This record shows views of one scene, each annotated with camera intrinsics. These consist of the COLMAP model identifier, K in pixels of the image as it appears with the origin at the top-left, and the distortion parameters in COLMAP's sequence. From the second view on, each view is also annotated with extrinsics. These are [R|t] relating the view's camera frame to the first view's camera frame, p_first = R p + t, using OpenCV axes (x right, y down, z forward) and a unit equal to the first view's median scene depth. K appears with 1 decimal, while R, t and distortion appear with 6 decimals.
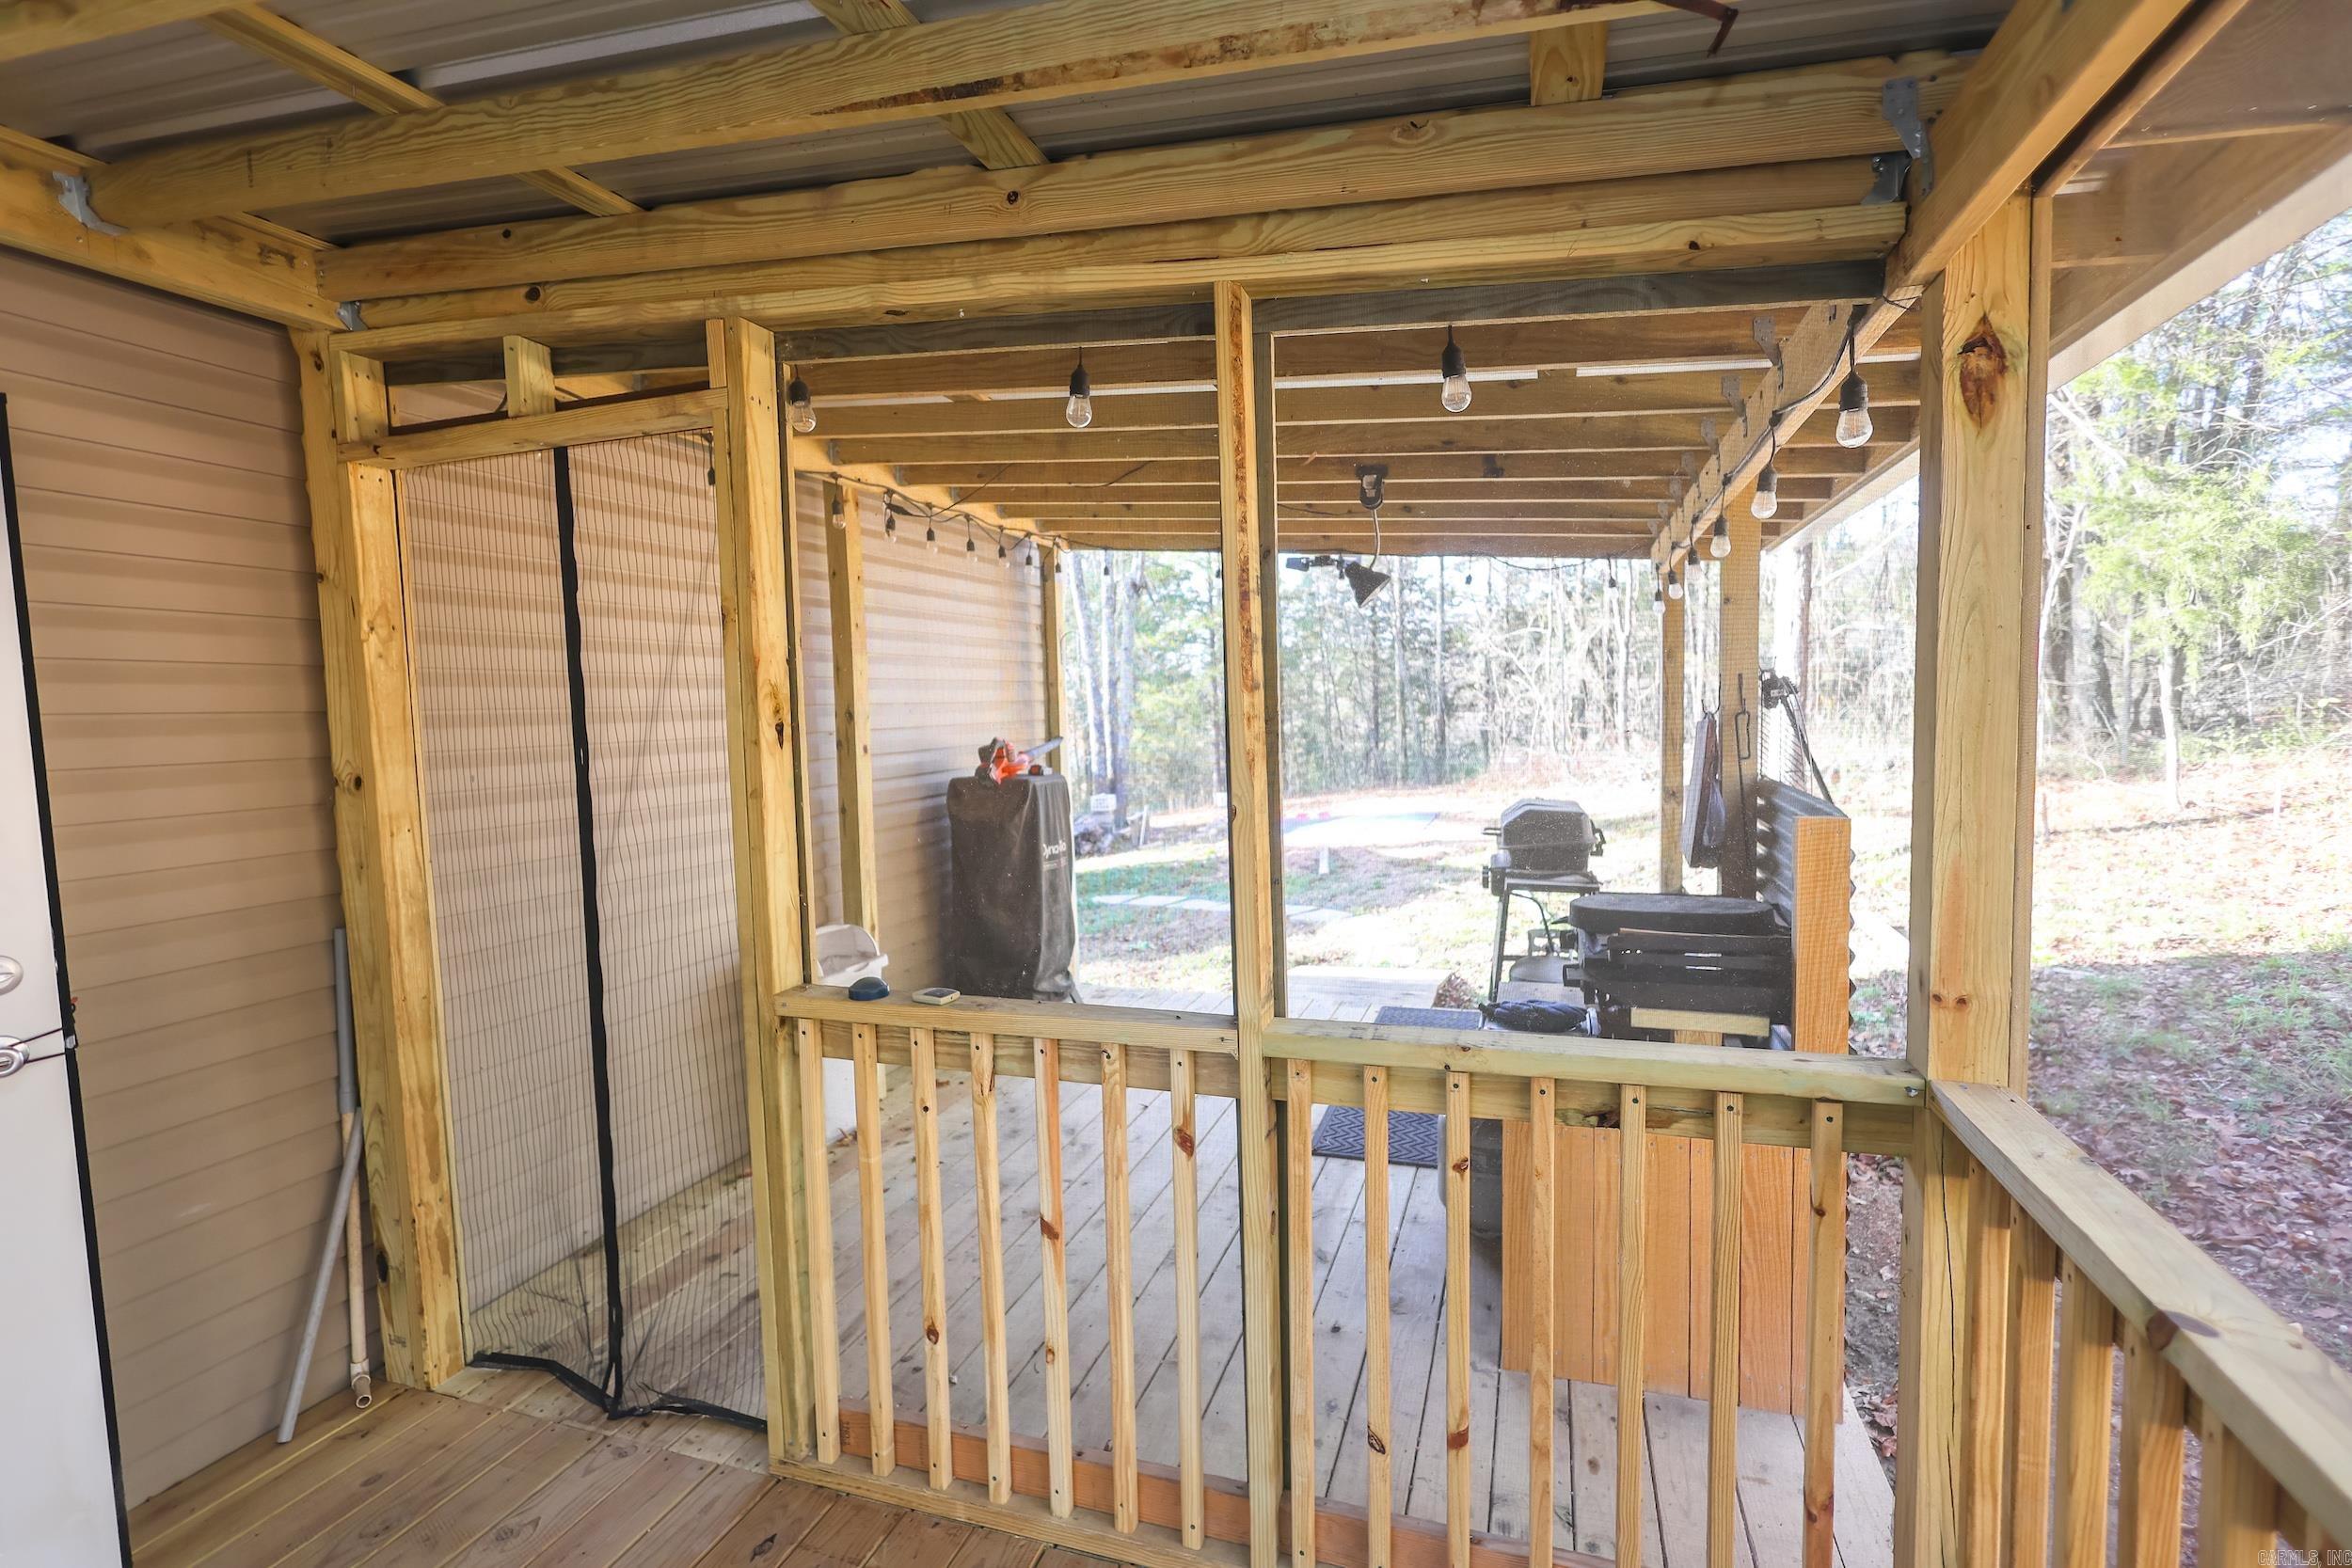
lens RADIAL K [[1085.8, 0, 1176.0], [0, 1085.8, 784.0], [0, 0, 1]] dist [0.001380, 0.000295]
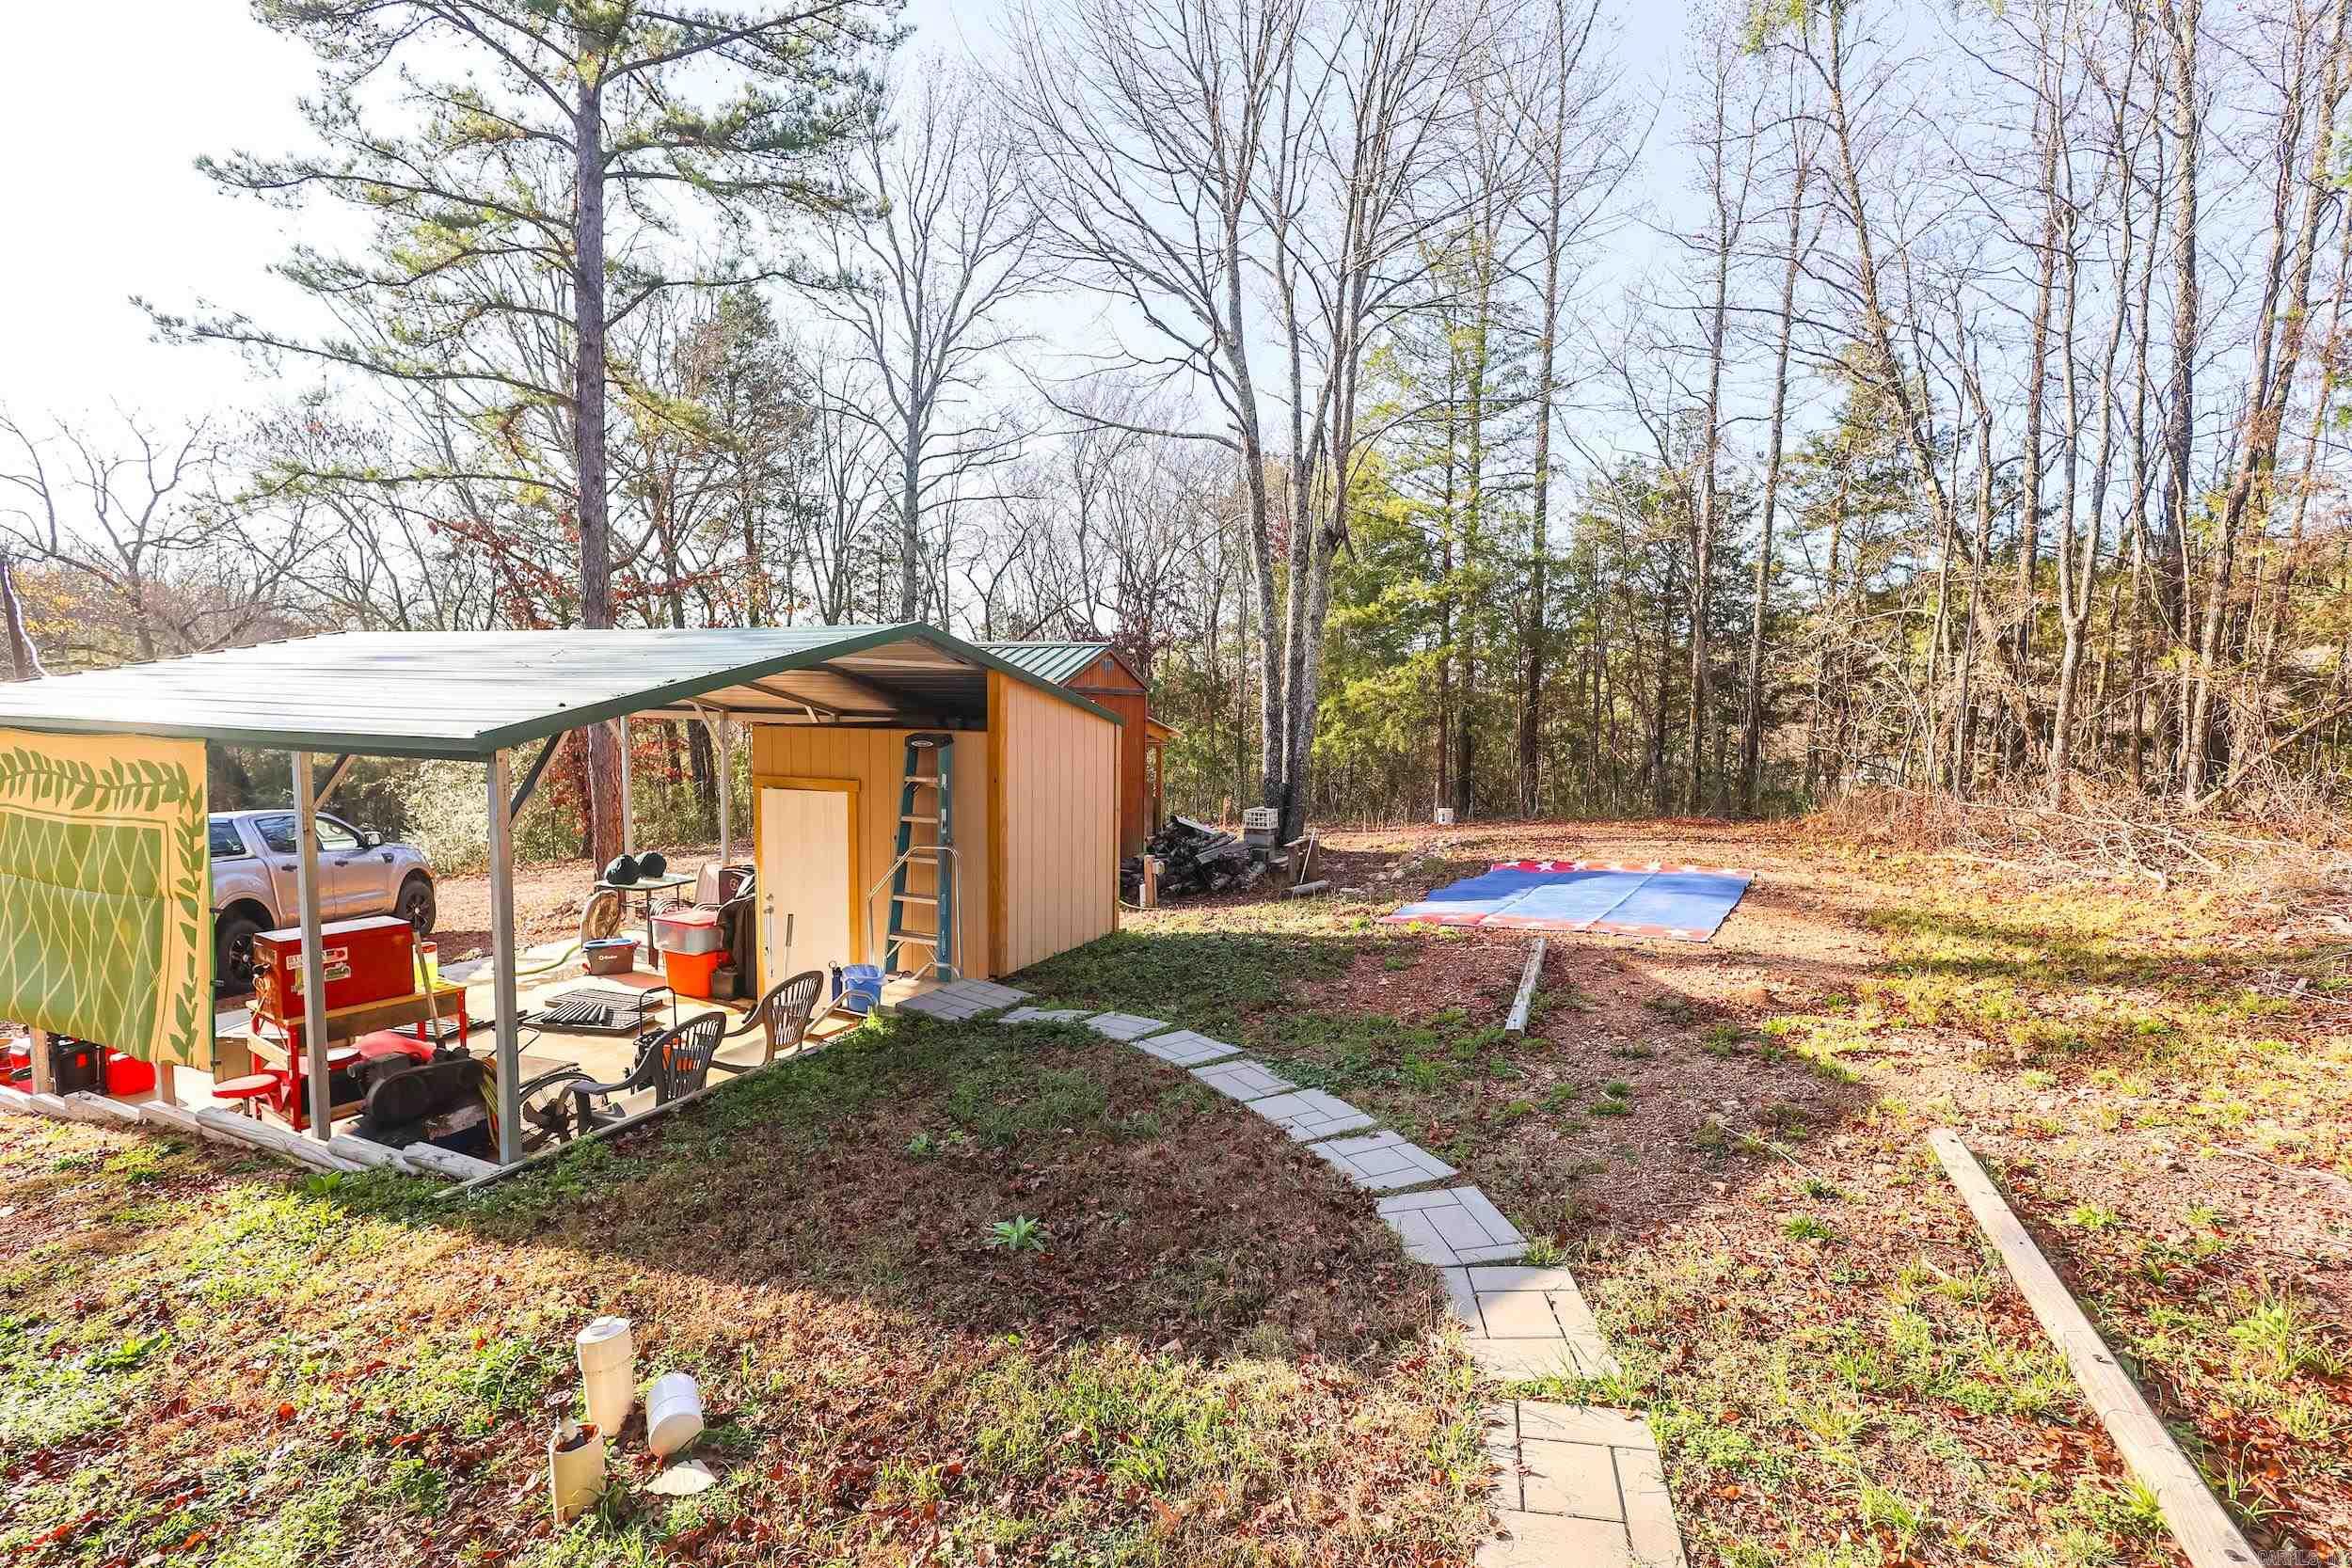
lens RADIAL K [[1085.8, 0, 1176.0], [0, 1085.8, 784.0], [0, 0, 1]] dist [0.001380, 0.000295]
pose [[0.969631, 0.068356, -0.234825, 0.033436], [-0.064978, 0.997642, 0.022104, -0.012721], [0.235782, -0.006174, 0.971786, 0.163624]]
